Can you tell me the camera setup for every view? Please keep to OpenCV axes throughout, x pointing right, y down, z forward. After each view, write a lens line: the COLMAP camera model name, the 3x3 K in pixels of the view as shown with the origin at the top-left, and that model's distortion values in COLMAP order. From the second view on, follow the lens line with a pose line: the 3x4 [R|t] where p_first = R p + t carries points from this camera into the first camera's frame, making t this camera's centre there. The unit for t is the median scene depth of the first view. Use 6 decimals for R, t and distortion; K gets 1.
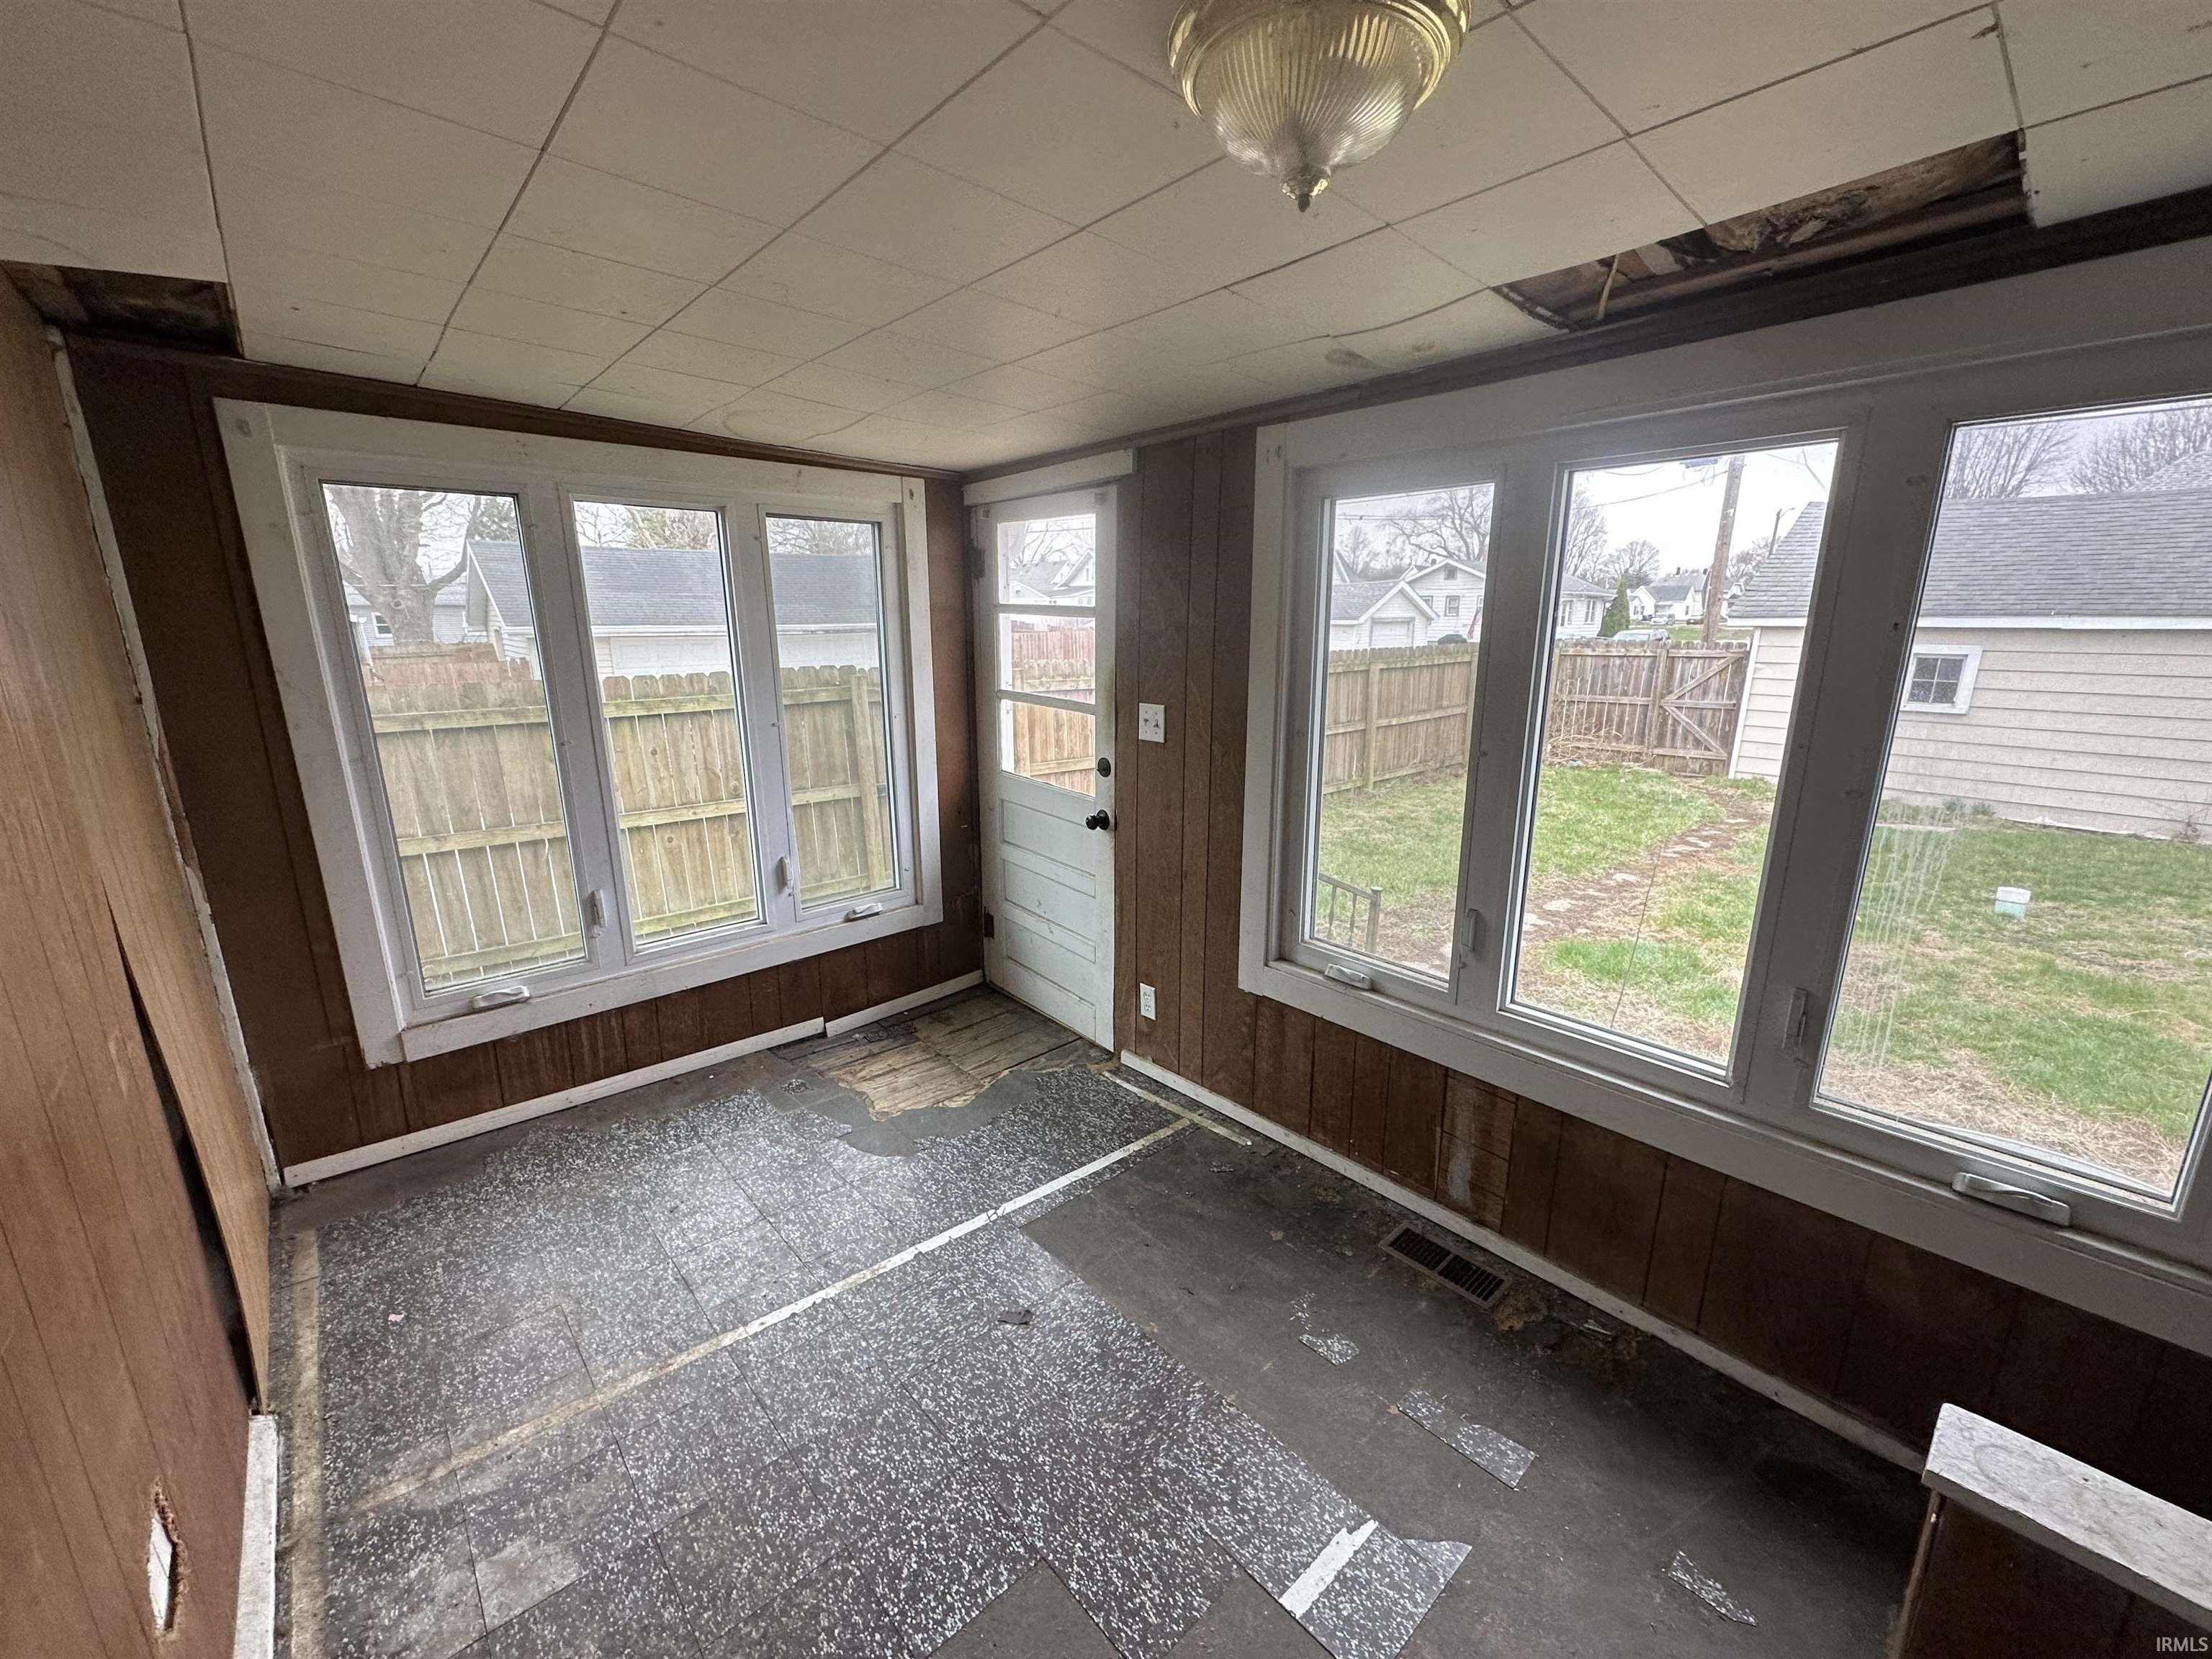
lens RADIAL K [[879.0, 0, 1108.0], [0, 879.0, 830.2], [0, 0, 1]] dist [-0.006338, 0.002320]
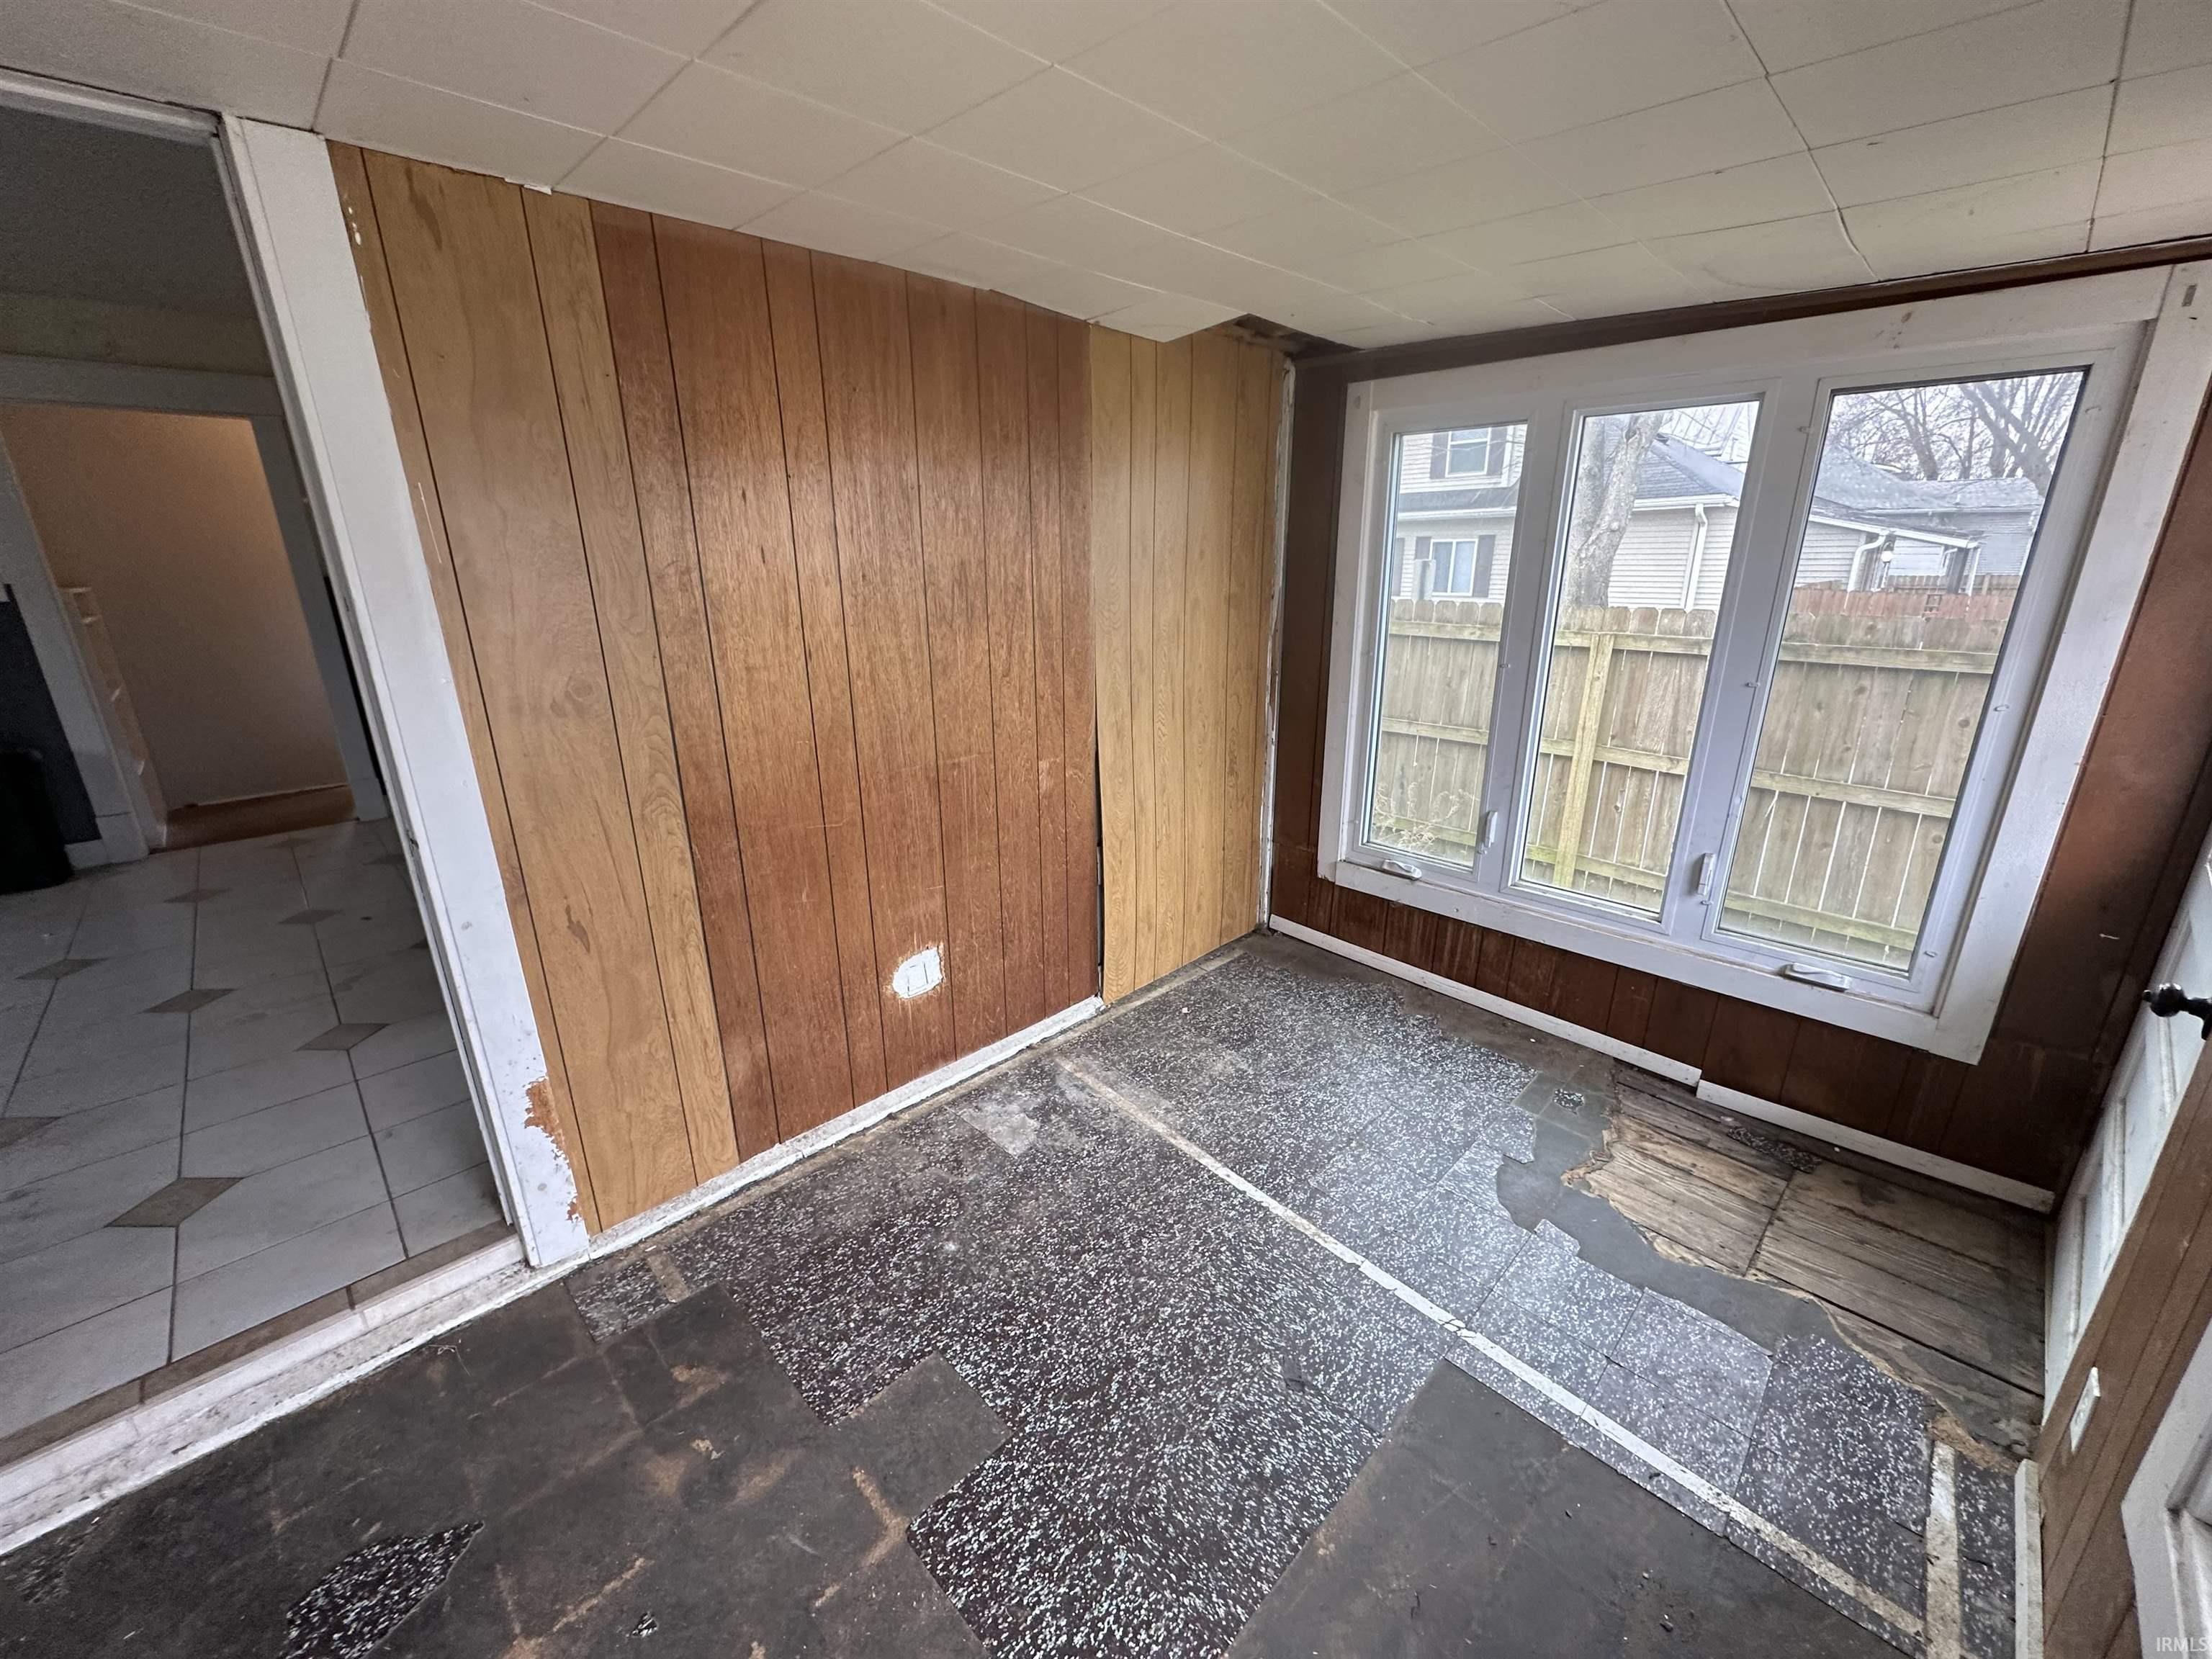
lens RADIAL K [[879.0, 0, 1108.0], [0, 879.0, 830.2], [0, 0, 1]] dist [-0.006338, 0.002320]
pose [[0.052883, 0.305230, -0.950809, 0.481089], [-0.229475, 0.930375, 0.285907, -0.128304], [0.971877, 0.203067, 0.119244, 0.547319]]
